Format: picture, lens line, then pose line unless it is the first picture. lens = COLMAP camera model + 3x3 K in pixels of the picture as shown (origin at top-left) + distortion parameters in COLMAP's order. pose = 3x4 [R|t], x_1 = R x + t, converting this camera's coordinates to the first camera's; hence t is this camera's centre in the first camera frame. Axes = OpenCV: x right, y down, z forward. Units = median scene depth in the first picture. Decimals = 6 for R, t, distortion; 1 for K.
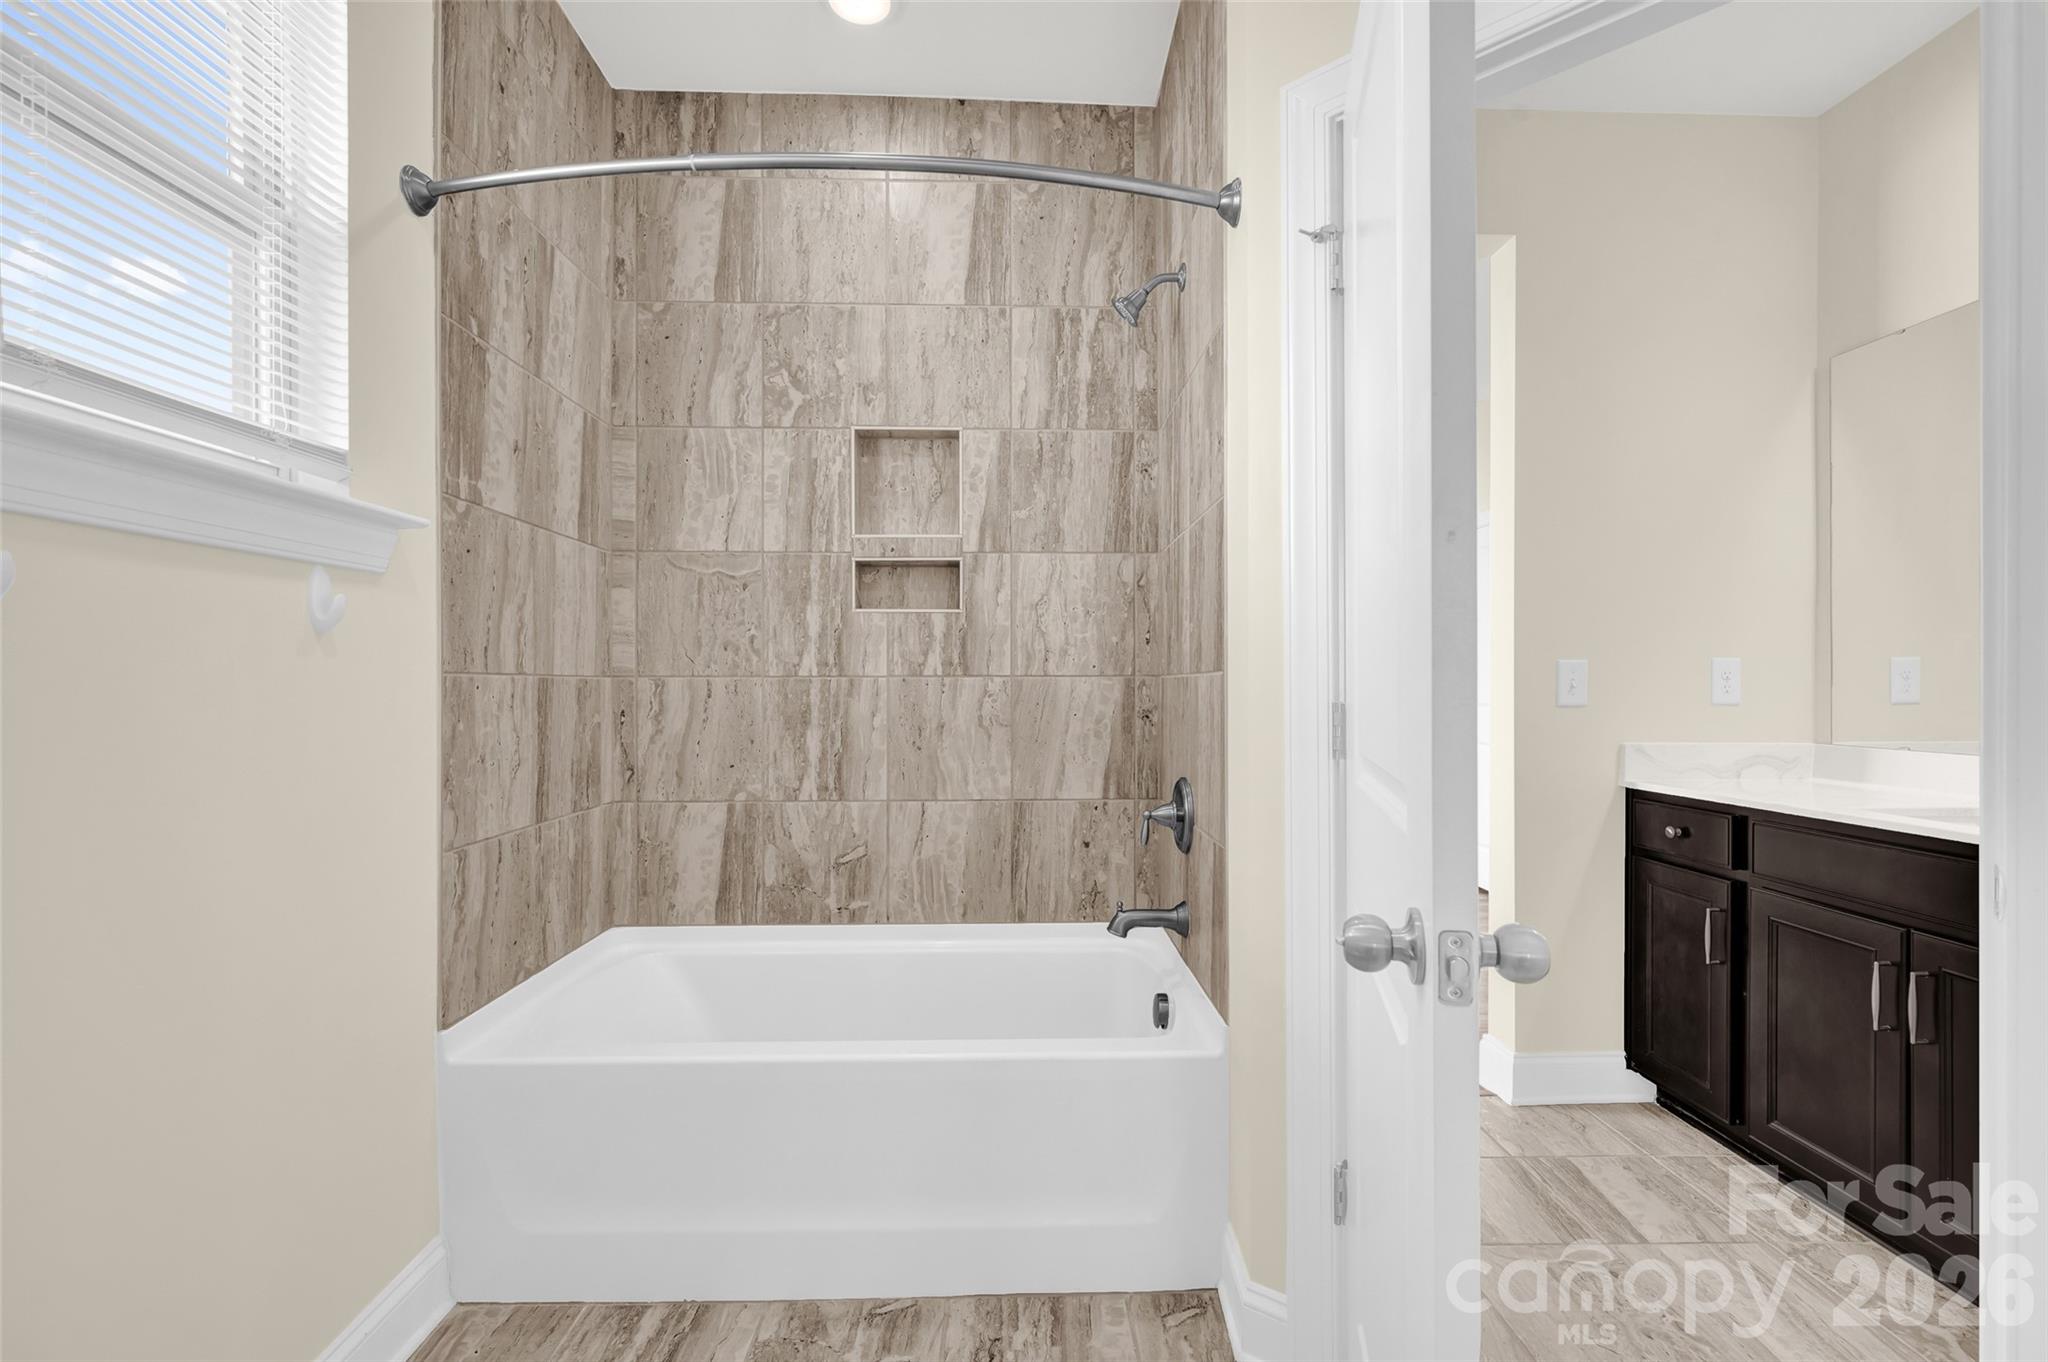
lens RADIAL K [[867.9, 0, 1020.1], [0, 867.9, 684.8], [0, 0, 1]] dist [-0.001867, -0.000164]
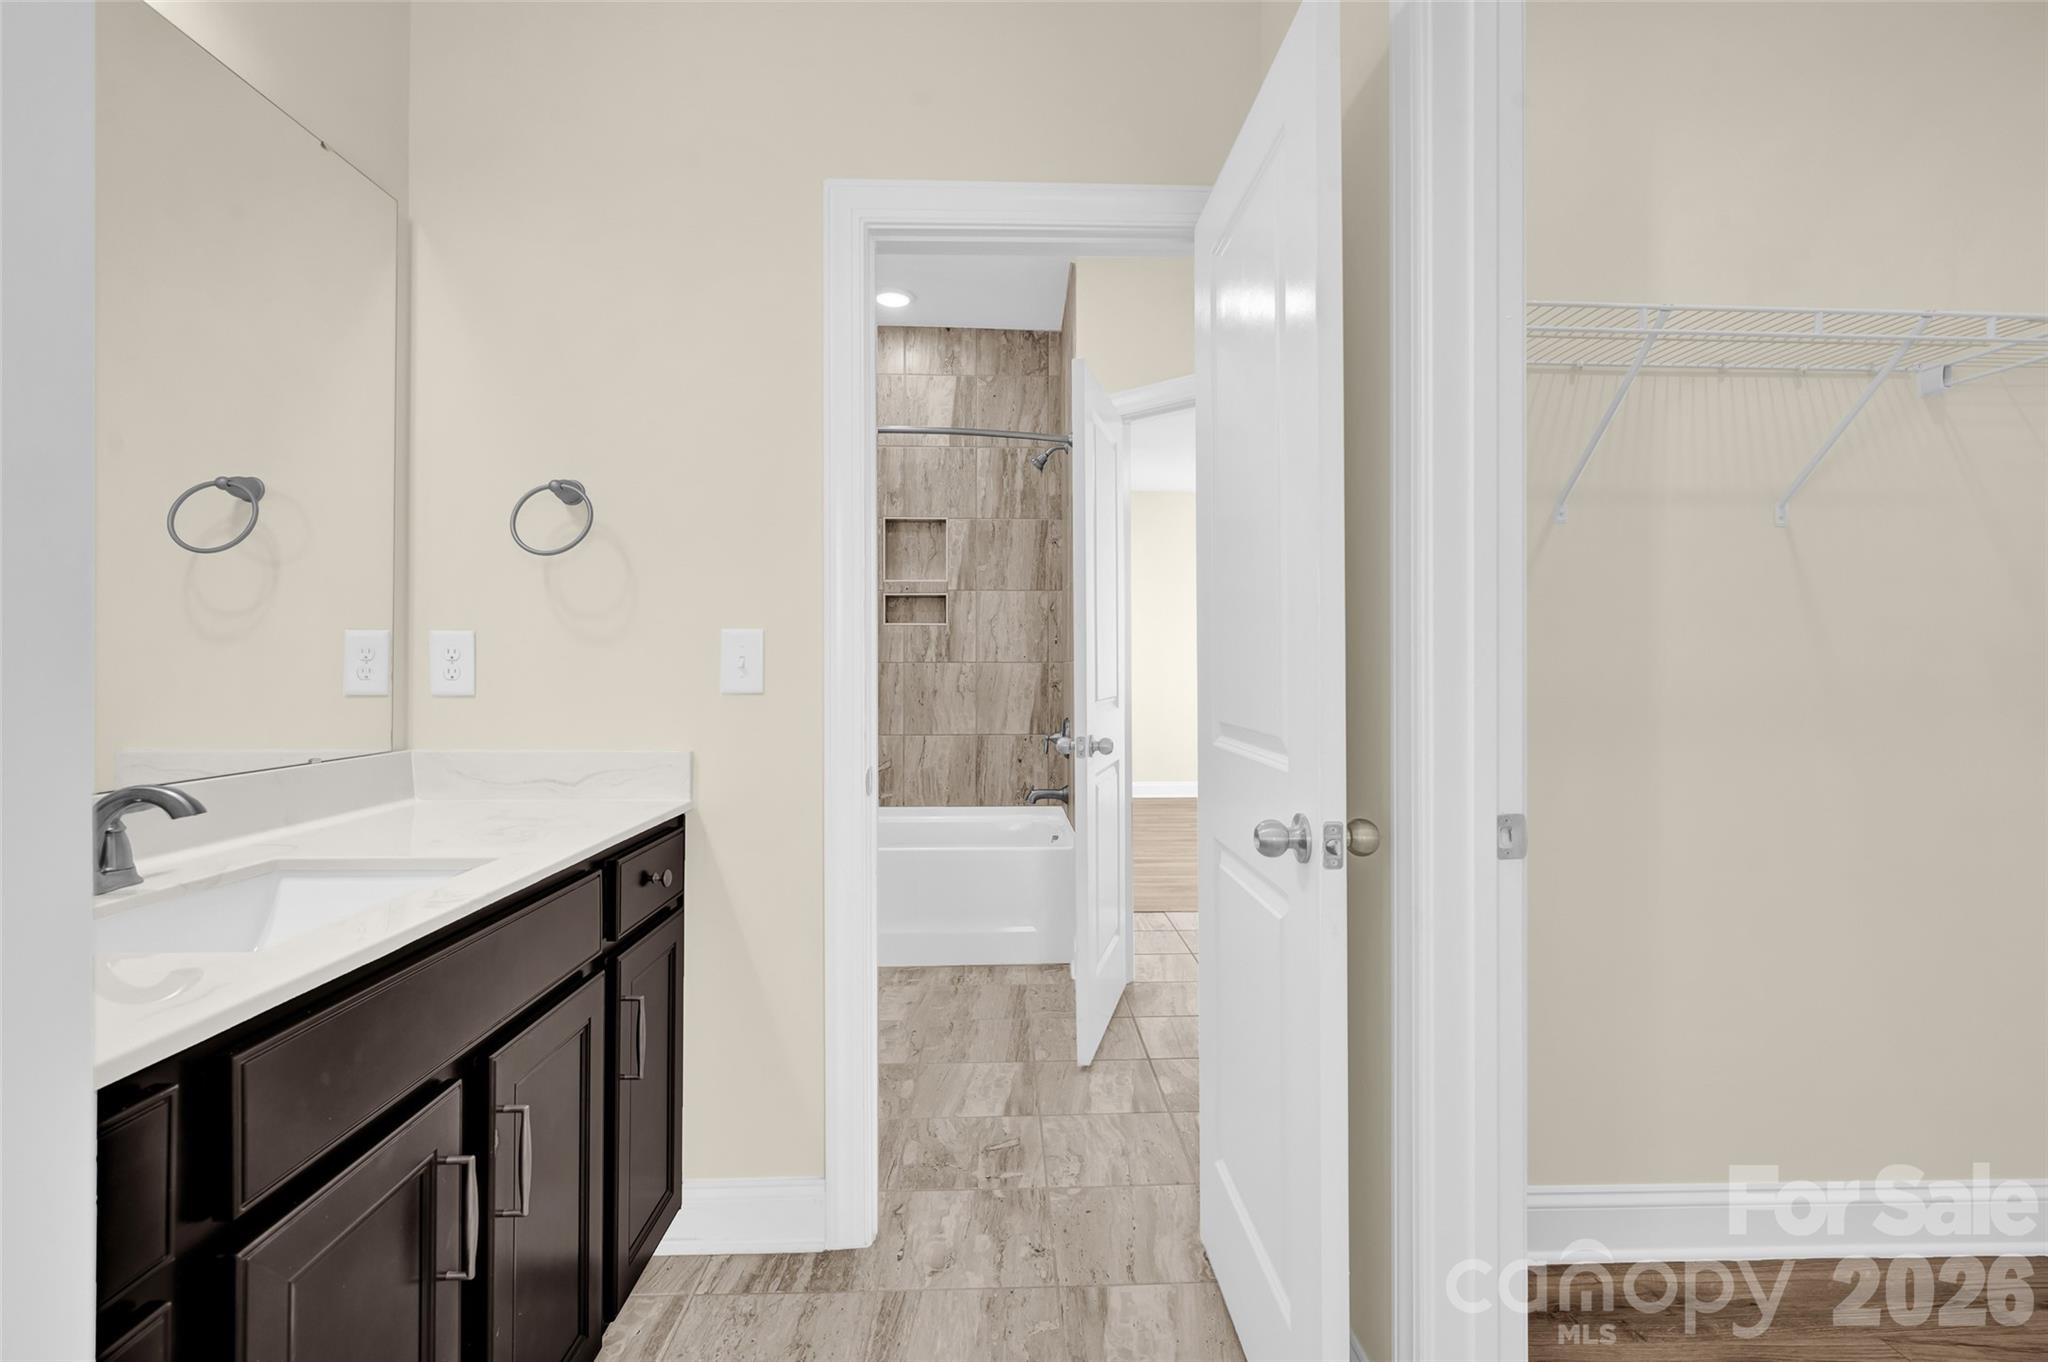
lens RADIAL K [[934.6, 0, 1031.6], [0, 934.6, 667.4], [0, 0, 1]] dist [0.001192, 0.000127]
pose [[0.999870, 0.002324, 0.015978, 0.069831], [-0.002197, 0.999966, -0.007951, 0.014231], [-0.015996, 0.007915, 0.999841, -0.846288]]
